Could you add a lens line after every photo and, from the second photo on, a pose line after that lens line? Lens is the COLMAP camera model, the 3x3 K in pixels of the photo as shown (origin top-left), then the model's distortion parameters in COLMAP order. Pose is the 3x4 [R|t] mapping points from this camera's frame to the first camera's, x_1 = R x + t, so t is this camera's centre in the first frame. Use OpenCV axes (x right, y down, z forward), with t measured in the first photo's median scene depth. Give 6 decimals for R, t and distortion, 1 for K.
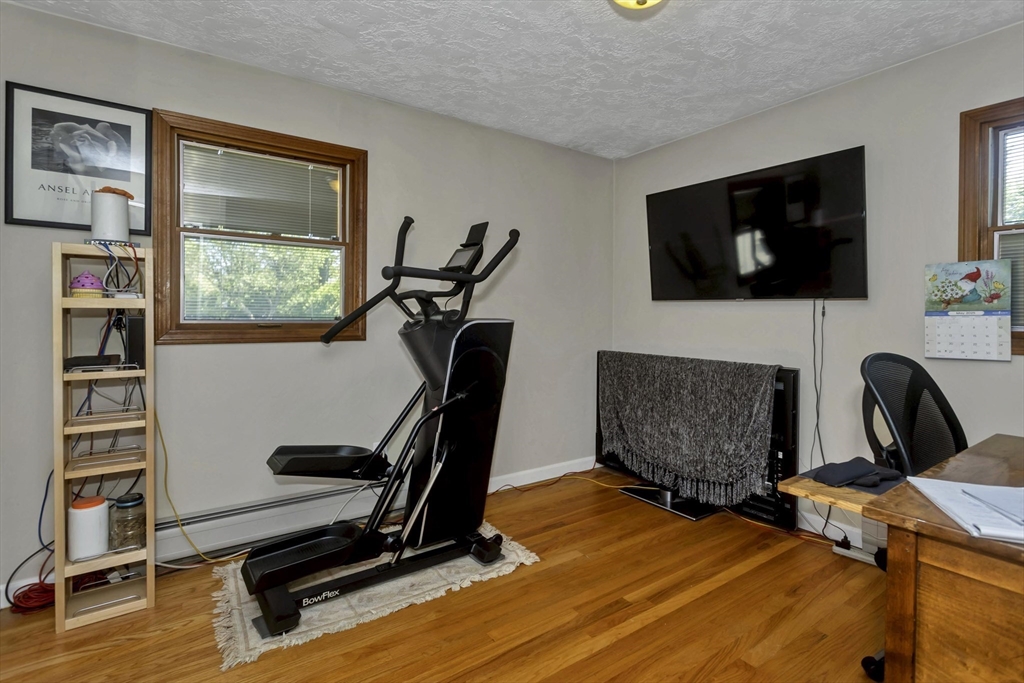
lens RADIAL K [[495.5, 0, 514.4], [0, 495.5, 317.4], [0, 0, 1]] dist [-0.000282, -0.000049]
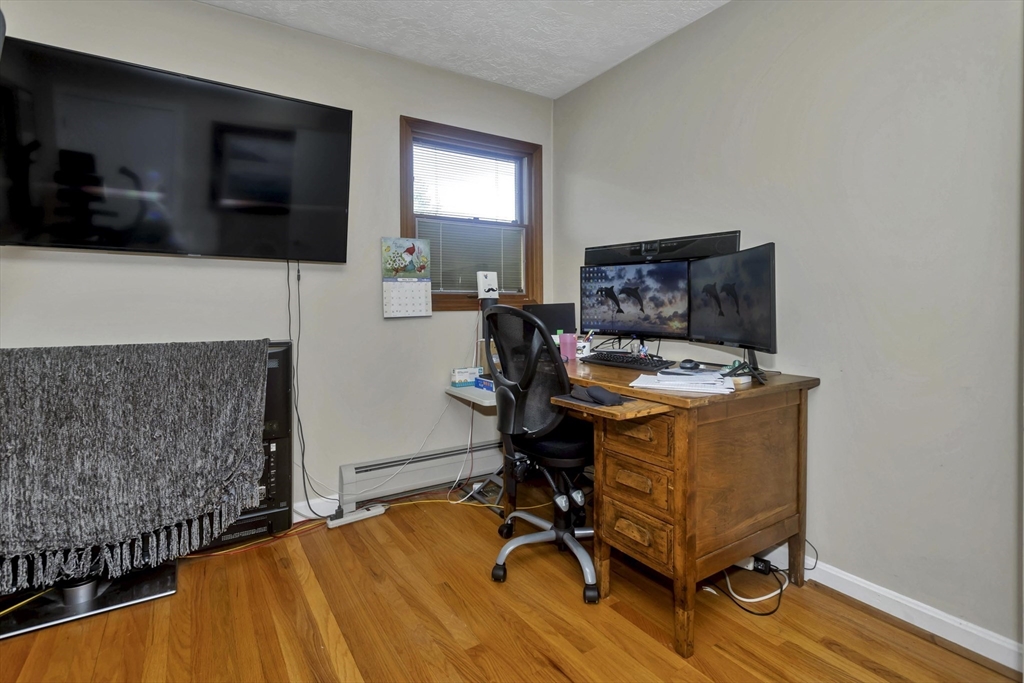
lens RADIAL K [[509.2, 0, 517.0], [0, 509.2, 308.4], [0, 0, 1]] dist [0.000502, 0.000205]
pose [[0.037762, -0.017839, 0.999128, -0.345972], [0.011545, 0.999782, 0.017414, 0.043573], [-0.999220, 0.010877, 0.037959, 0.667866]]
